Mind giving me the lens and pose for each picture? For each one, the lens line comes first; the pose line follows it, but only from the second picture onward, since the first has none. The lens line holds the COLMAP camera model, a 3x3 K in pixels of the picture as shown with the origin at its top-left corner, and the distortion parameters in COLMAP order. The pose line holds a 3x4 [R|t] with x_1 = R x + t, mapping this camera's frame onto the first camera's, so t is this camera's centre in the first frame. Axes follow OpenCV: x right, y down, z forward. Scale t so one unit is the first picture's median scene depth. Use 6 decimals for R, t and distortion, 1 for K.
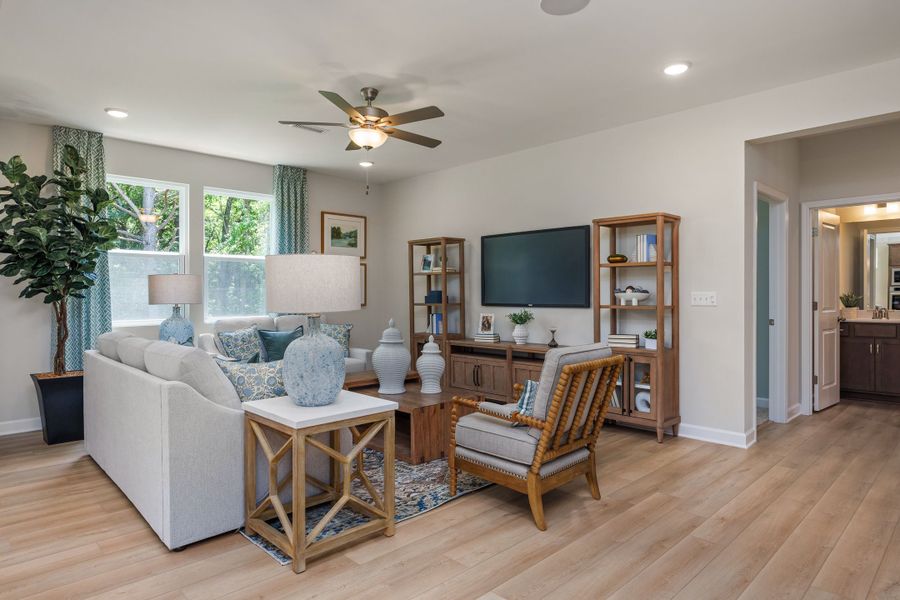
lens RADIAL K [[536.6, 0, 454.5], [0, 536.6, 295.9], [0, 0, 1]] dist [-0.002438, -0.000620]
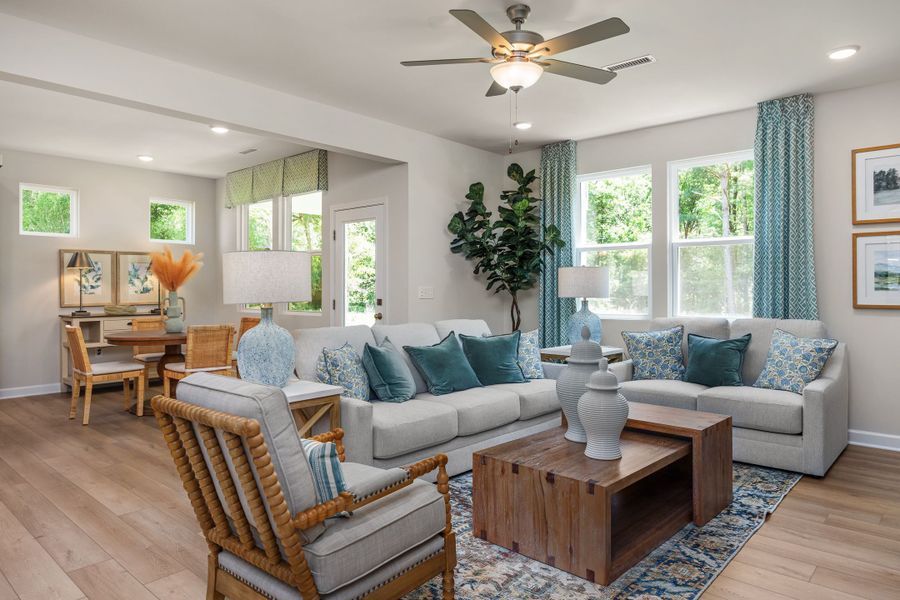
lens RADIAL K [[575.3, 0, 453.0], [0, 575.3, 289.0], [0, 0, 1]] dist [-0.000903, -0.000345]
pose [[0.070670, 0.004525, -0.997489, 0.561846], [-0.002360, 0.999988, 0.004369, -0.005088], [0.997497, 0.002045, 0.070680, 0.776304]]
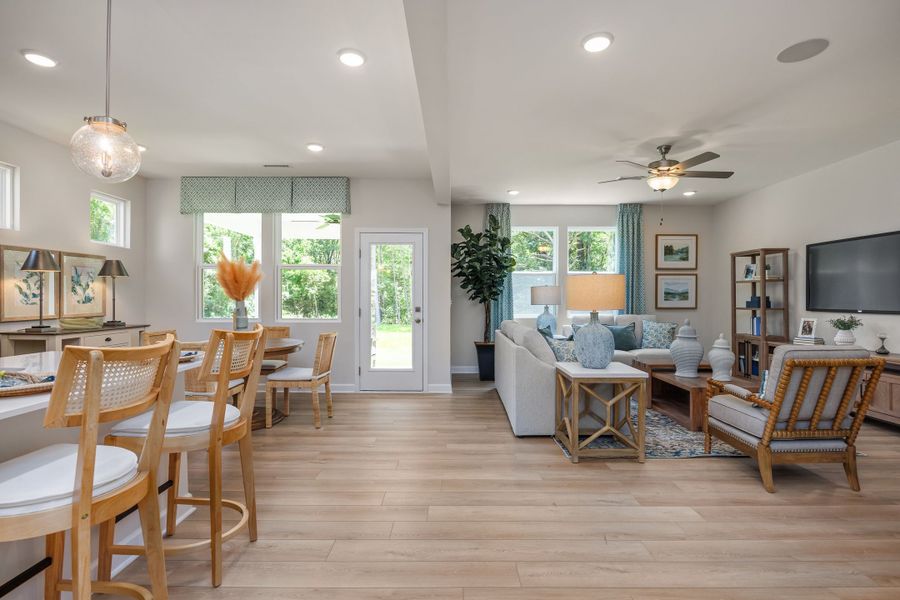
lens RADIAL K [[440.7, 0, 450.0], [0, 440.7, 300.0], [0, 0, 1]] dist [-0.001182, -0.000391]
pose [[0.714616, 0.006653, -0.699485, 0.210169], [-0.007109, 0.999972, 0.002248, -0.000018], [0.699481, 0.003366, 0.714644, -0.143106]]
